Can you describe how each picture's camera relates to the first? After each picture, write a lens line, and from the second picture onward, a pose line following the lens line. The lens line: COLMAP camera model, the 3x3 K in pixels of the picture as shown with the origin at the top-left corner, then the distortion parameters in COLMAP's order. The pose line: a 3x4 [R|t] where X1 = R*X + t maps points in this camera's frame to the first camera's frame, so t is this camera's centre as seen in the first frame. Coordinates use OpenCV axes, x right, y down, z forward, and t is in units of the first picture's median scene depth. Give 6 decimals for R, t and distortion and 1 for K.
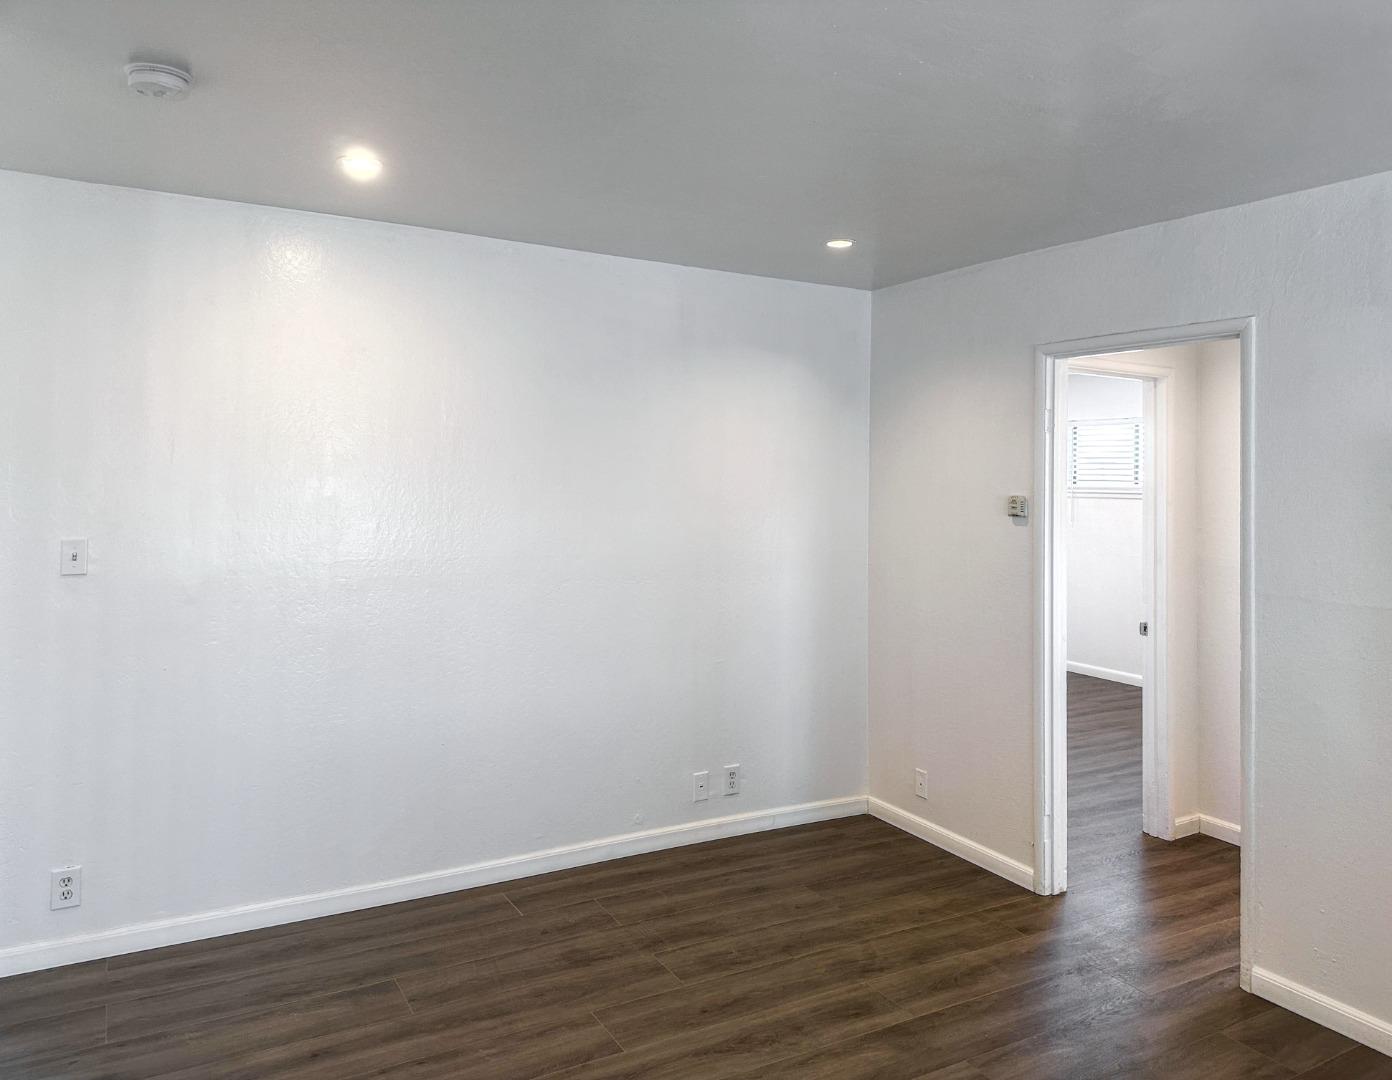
lens RADIAL K [[1049.6, 0, 695.7], [0, 1049.6, 543.4], [0, 0, 1]] dist [0.001671, 0.000910]
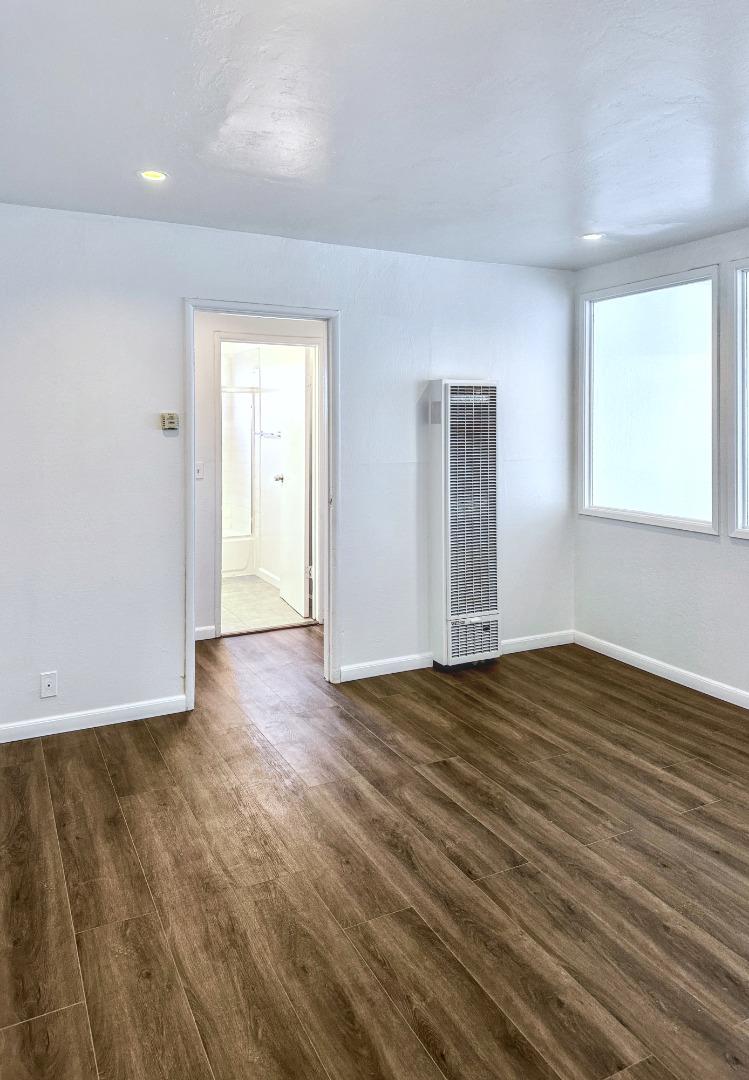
lens RADIAL K [[739.3, 0, 375.1], [0, 739.3, 538.5], [0, 0, 1]] dist [0.000552, -0.001242]
pose [[0.045256, -0.183980, 0.981888, -0.669074], [0.073816, 0.980823, 0.180379, -0.045356], [-0.996245, 0.064316, 0.057968, 0.829908]]
